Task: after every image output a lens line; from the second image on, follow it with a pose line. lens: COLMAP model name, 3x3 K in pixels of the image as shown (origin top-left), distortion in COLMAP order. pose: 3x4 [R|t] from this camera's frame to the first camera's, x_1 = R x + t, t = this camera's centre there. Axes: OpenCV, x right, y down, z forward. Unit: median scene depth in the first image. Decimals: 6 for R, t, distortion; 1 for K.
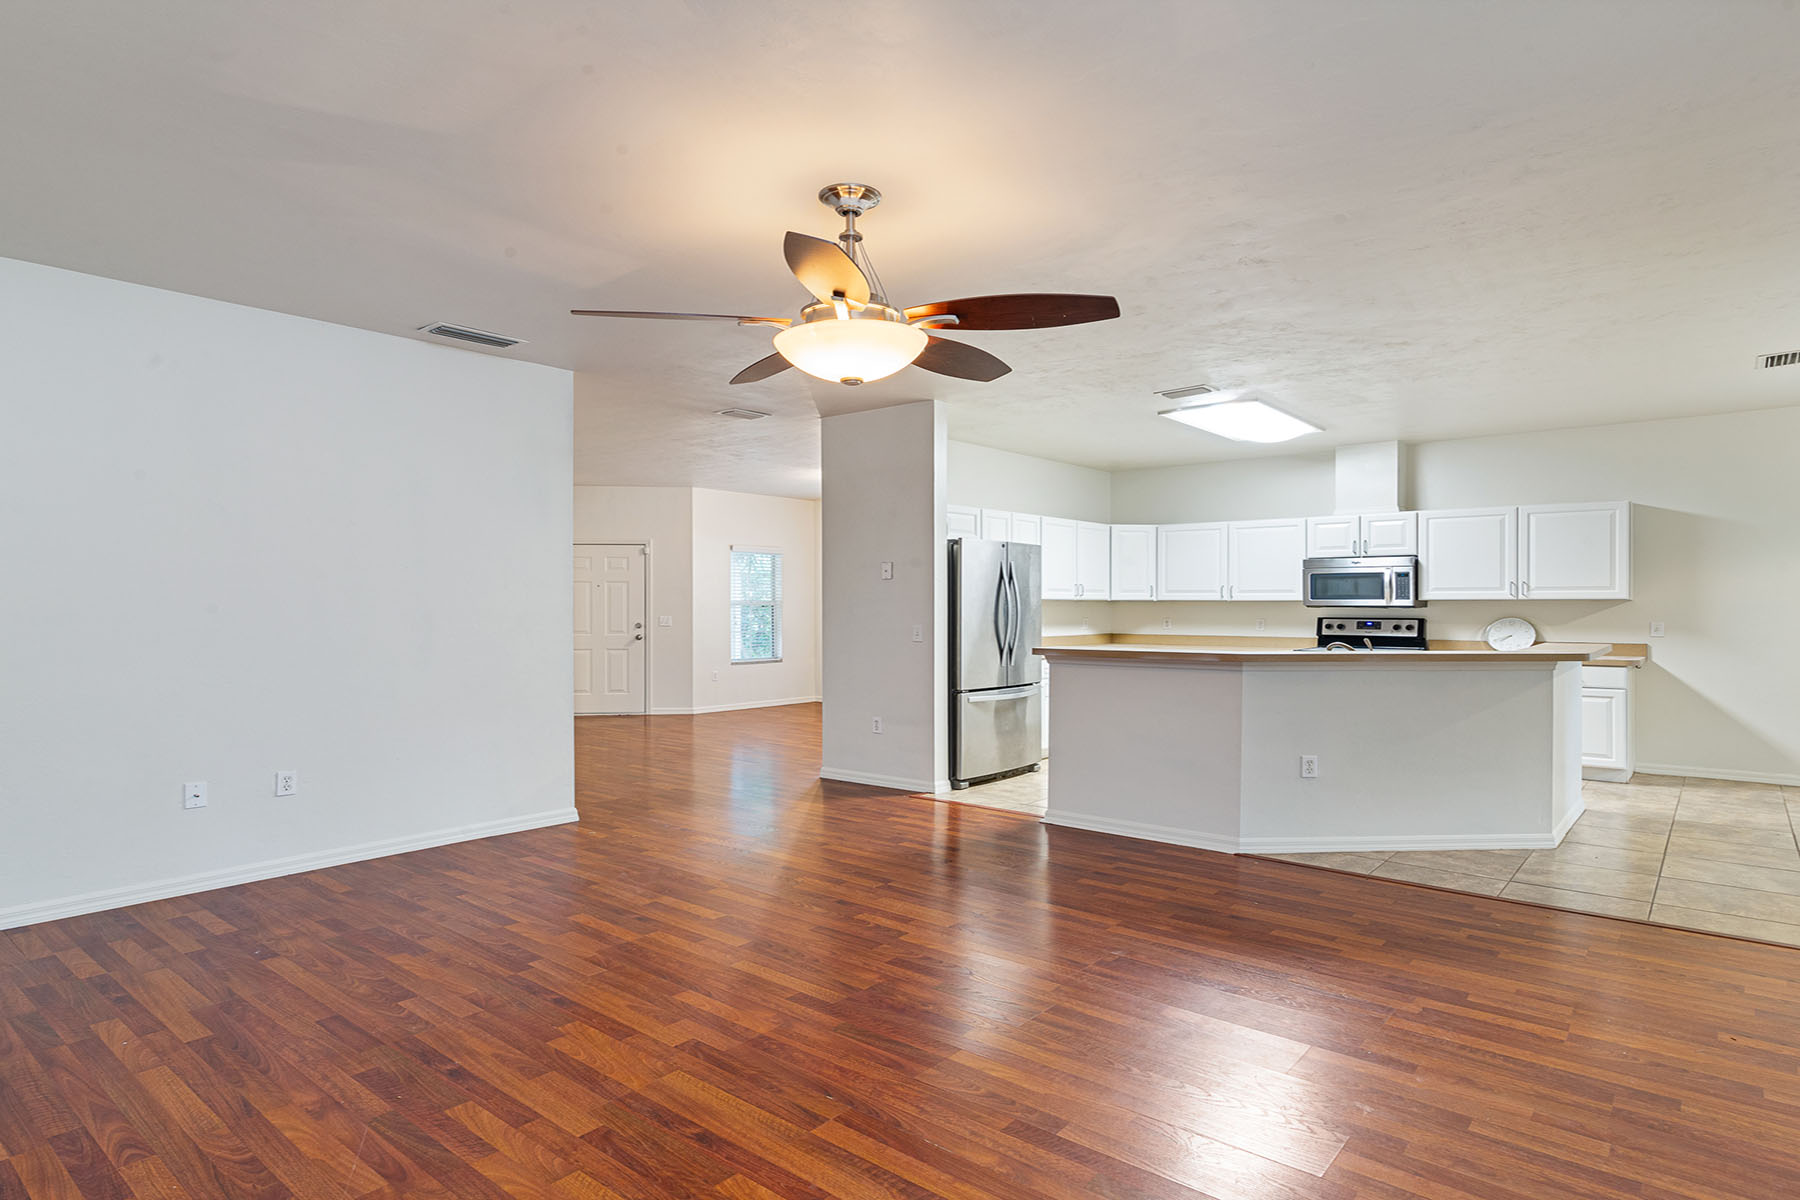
lens RADIAL K [[981.1, 0, 906.4], [0, 981.1, 601.3], [0, 0, 1]] dist [-0.001223, 0.001066]
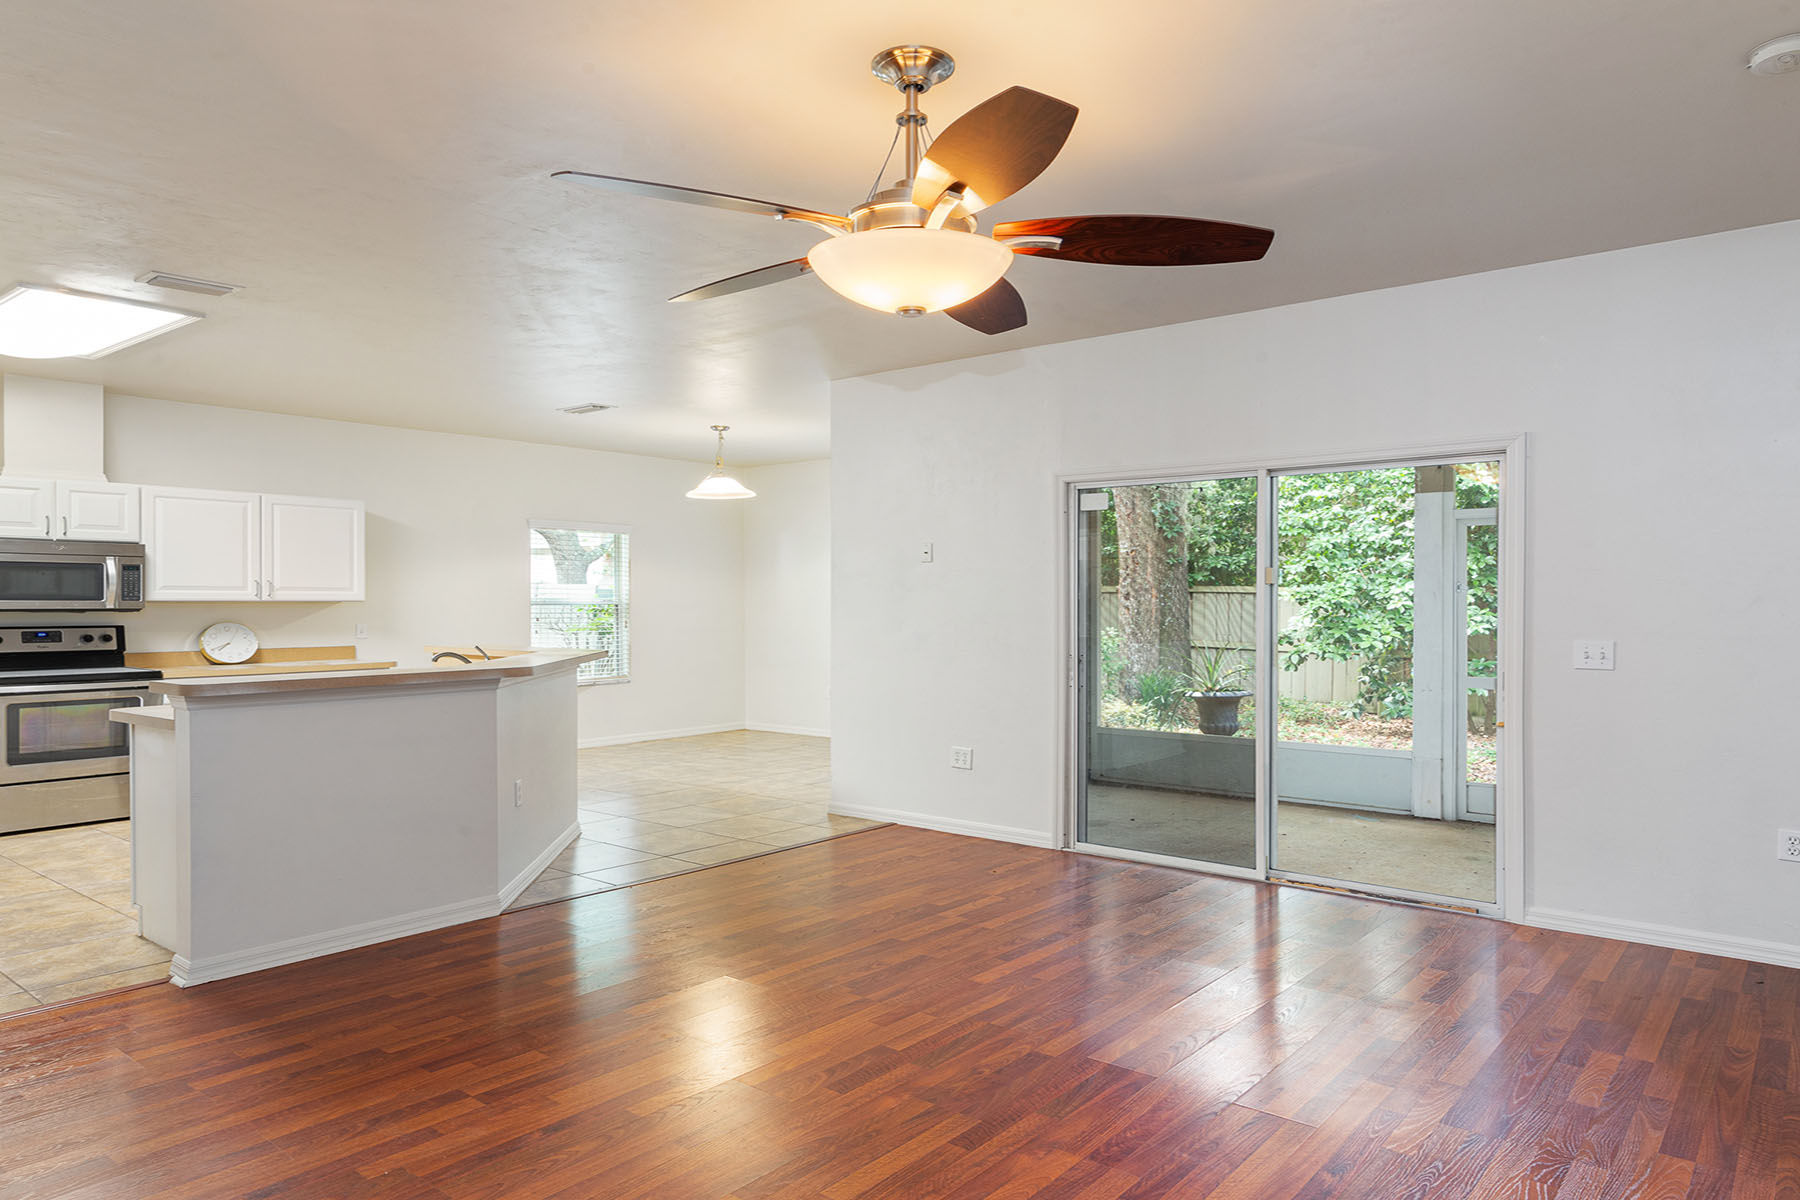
lens RADIAL K [[1156.7, 0, 900.0], [0, 1156.7, 600.0], [0, 0, 1]] dist [0.004602, 0.002873]
pose [[-0.001462, 0.002319, 0.999996, -0.405367], [-0.000343, 0.999997, -0.002320, -0.000342], [-0.999999, -0.000346, -0.001462, 0.435238]]
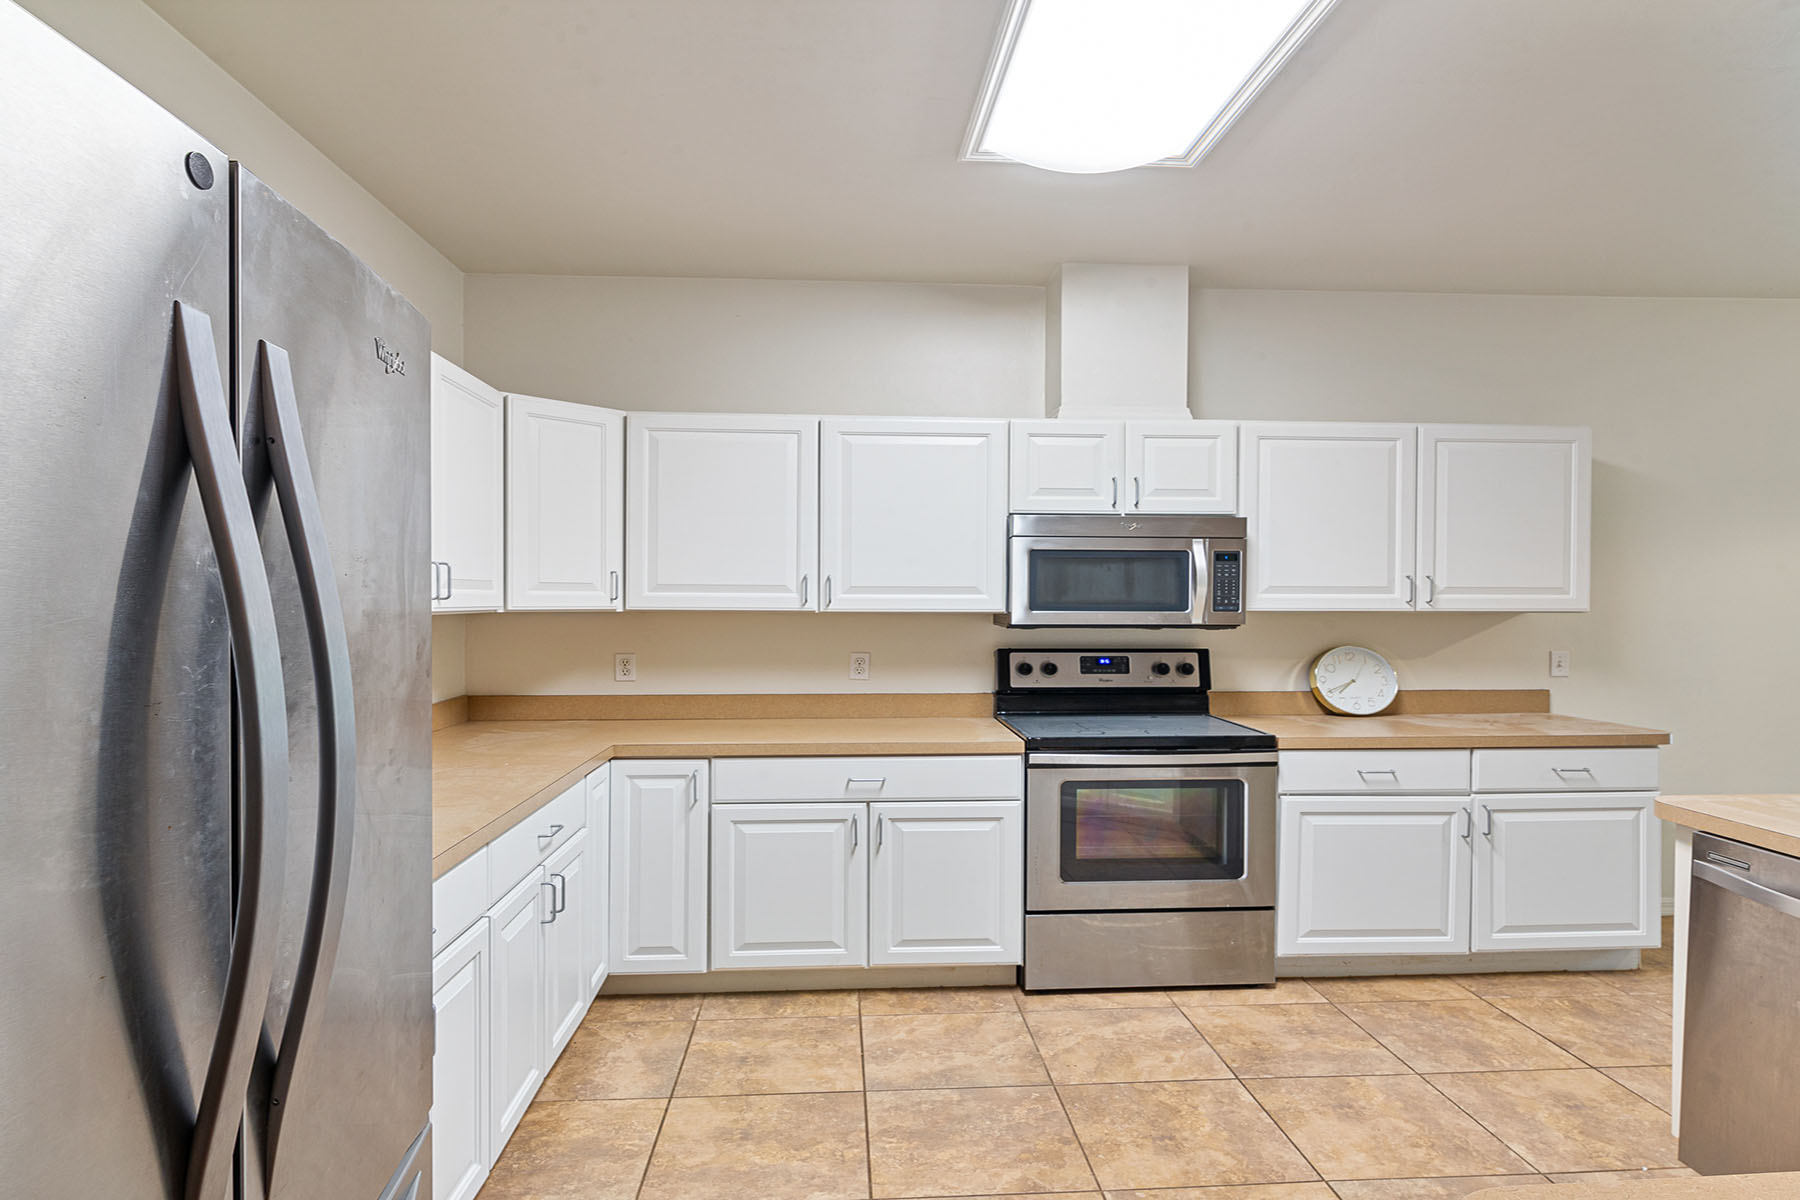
lens RADIAL K [[1036.5, 0, 903.6], [0, 1036.5, 607.6], [0, 0, 1]] dist [0.000630, 0.003197]
pose [[0.720294, -0.002494, 0.693664, 0.069509], [-0.003715, 0.999965, 0.007453, -0.006798], [-0.693659, -0.007946, 0.720260, 0.801123]]
